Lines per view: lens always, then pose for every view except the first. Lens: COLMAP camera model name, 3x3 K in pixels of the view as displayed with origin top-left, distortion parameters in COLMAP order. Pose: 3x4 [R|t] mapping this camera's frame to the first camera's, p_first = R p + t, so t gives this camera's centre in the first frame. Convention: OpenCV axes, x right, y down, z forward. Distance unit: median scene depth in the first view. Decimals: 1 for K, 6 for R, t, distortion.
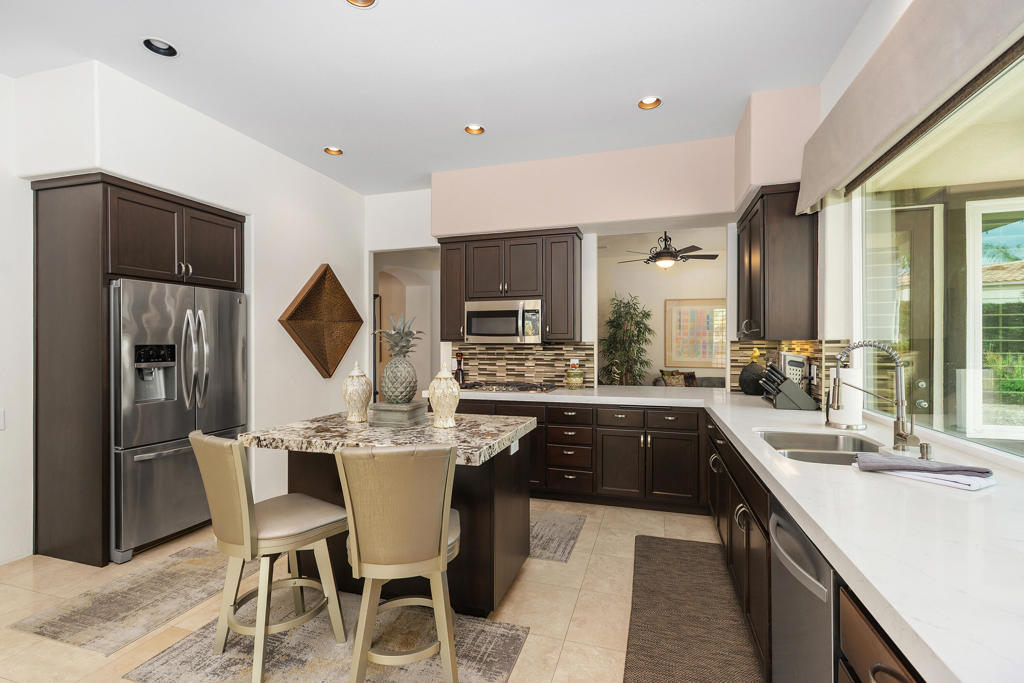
lens RADIAL K [[461.3, 0, 512.1], [0, 461.3, 340.3], [0, 0, 1]] dist [0.001041, -0.000570]
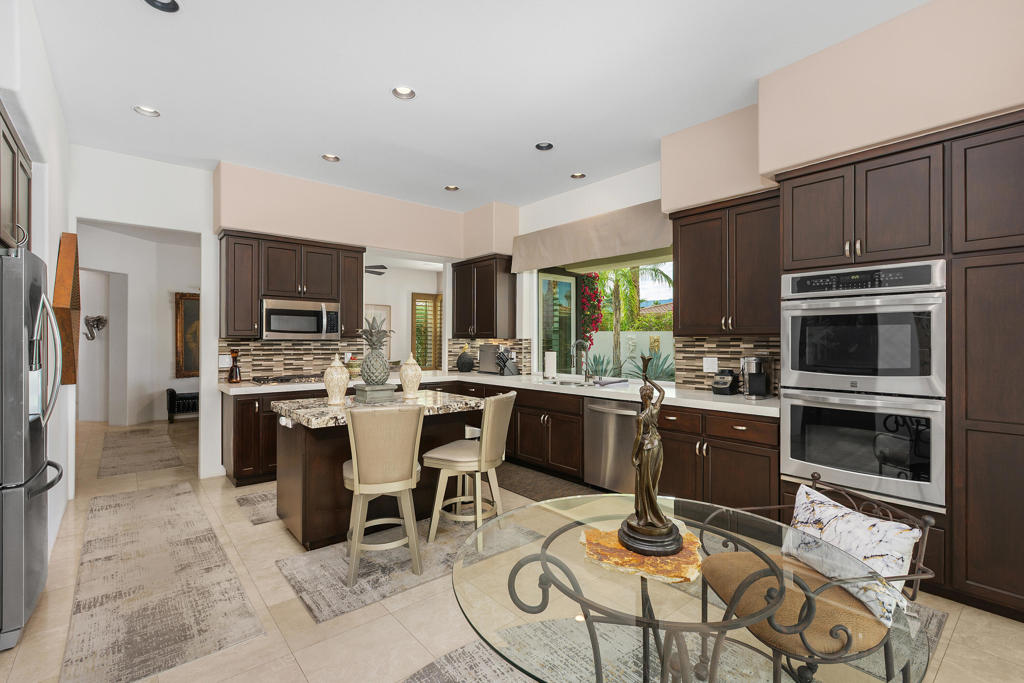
lens RADIAL K [[463.8, 0, 511.6], [0, 463.8, 342.6], [0, 0, 1]] dist [-0.000464, -0.000102]
pose [[0.536595, -0.001843, 0.843838, -0.696386], [-0.008710, 0.999932, 0.007723, 0.000299], [-0.843795, -0.011494, 0.536543, -0.019276]]
